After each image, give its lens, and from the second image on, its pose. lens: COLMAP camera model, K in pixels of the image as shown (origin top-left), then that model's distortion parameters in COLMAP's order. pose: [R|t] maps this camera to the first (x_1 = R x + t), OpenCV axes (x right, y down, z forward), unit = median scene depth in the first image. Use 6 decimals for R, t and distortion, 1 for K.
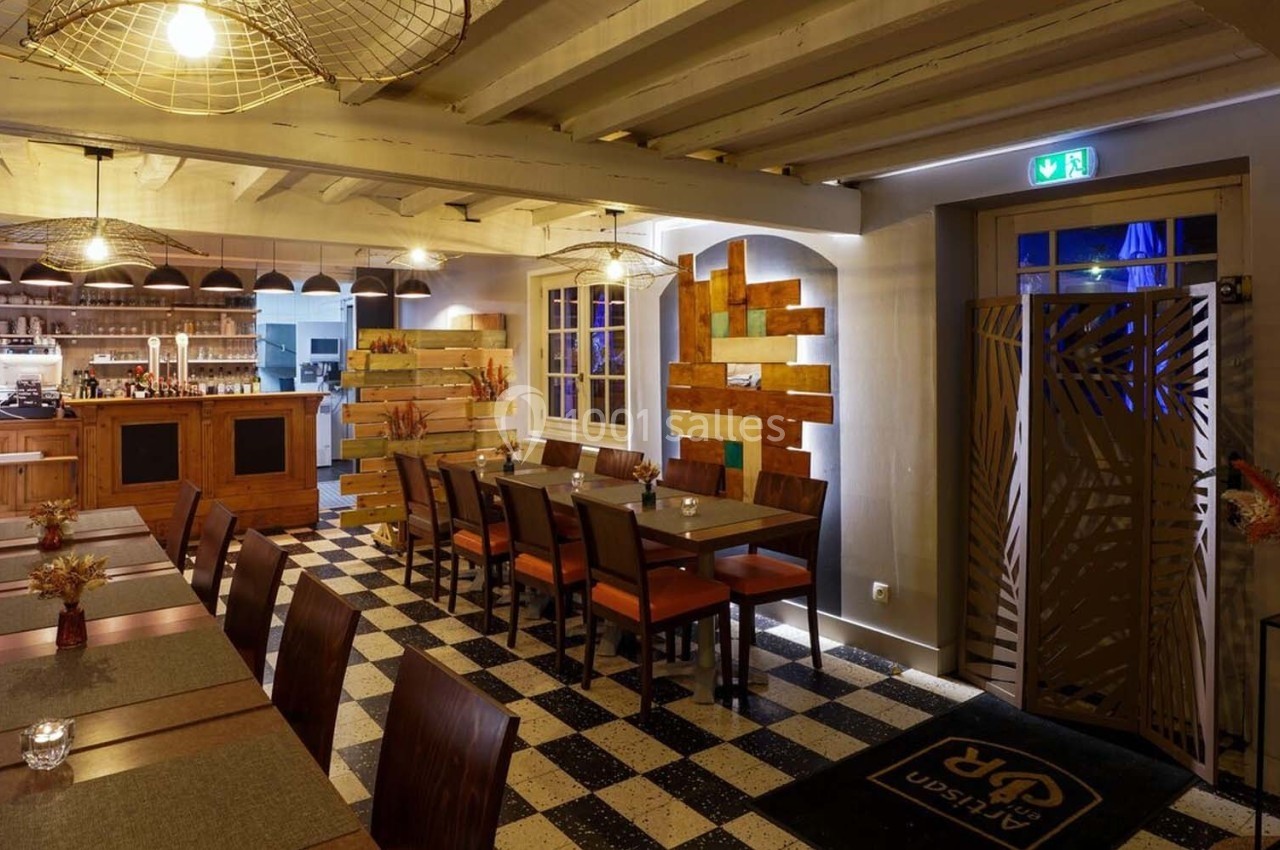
lens RADIAL K [[824.3, 0, 643.1], [0, 824.3, 368.2], [0, 0, 1]] dist [-0.045817, 0.001776]
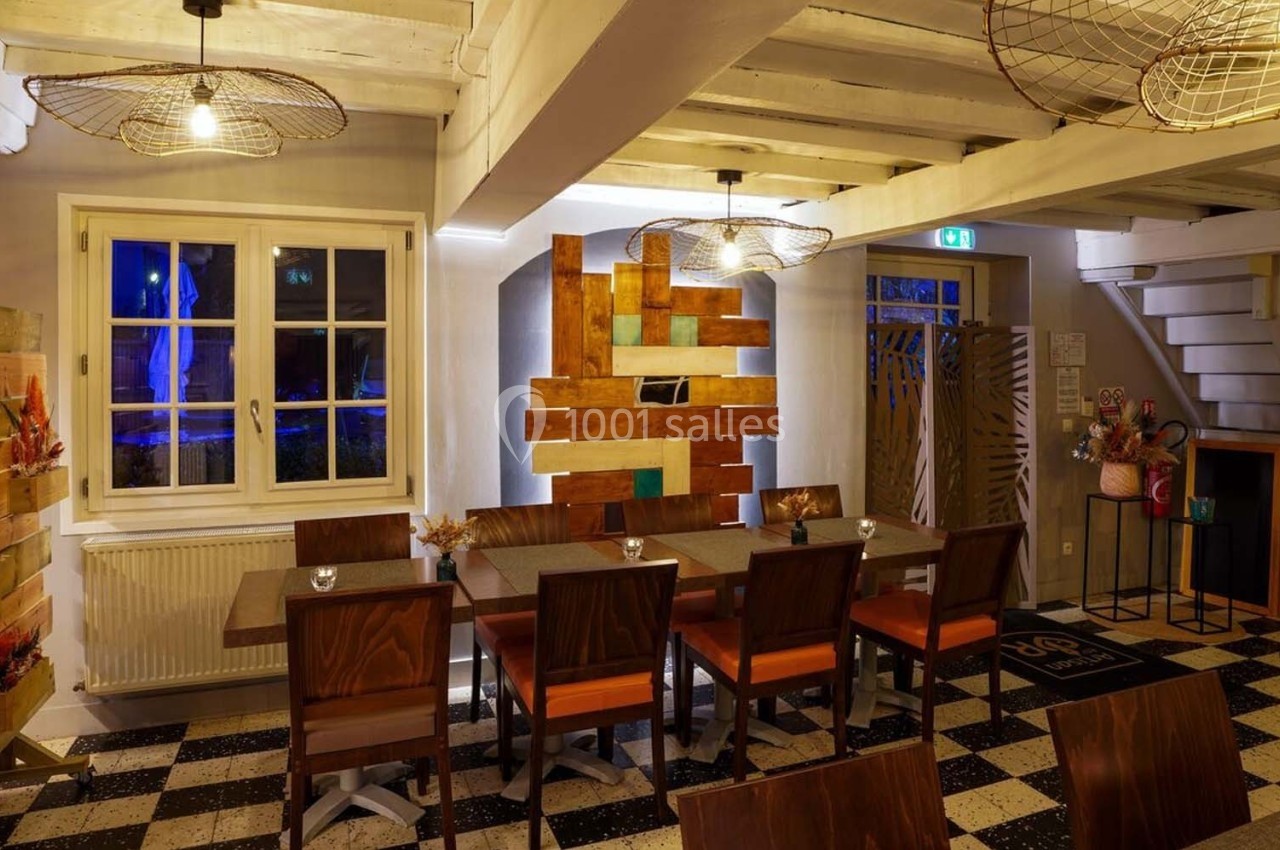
lens RADIAL K [[824.3, 0, 643.1], [0, 824.3, 368.2], [0, 0, 1]] dist [-0.045817, 0.001776]
pose [[0.258399, -0.000958, 0.966038, -0.559451], [0.016106, 0.999865, -0.003317, -0.009451], [-0.965904, 0.016416, 0.258379, 0.618761]]
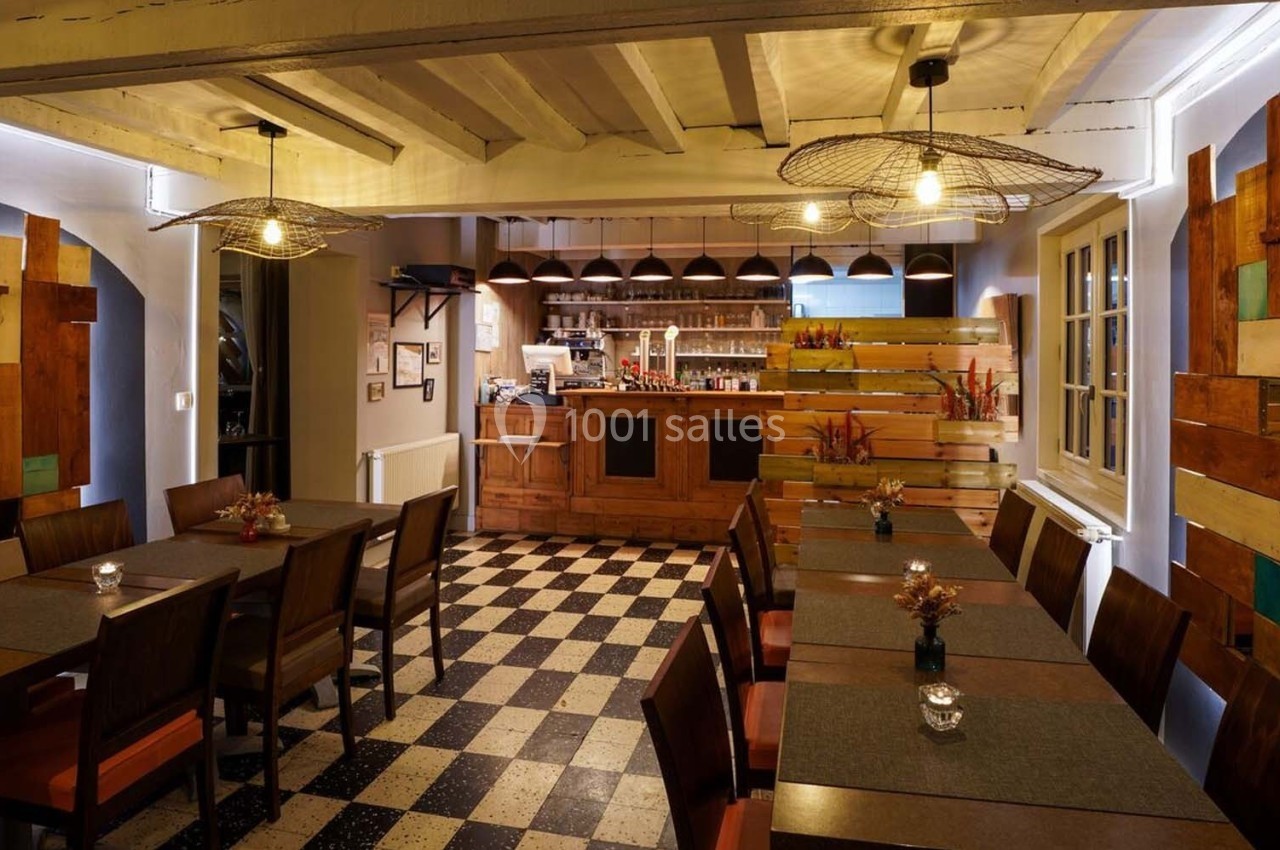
lens RADIAL K [[824.3, 0, 643.1], [0, 824.3, 368.2], [0, 0, 1]] dist [-0.045817, 0.001776]
pose [[0.649670, 0.028430, -0.759685, 0.168859], [-0.025360, 0.999555, 0.015720, -0.007822], [0.759793, 0.009053, 0.650102, 0.373413]]
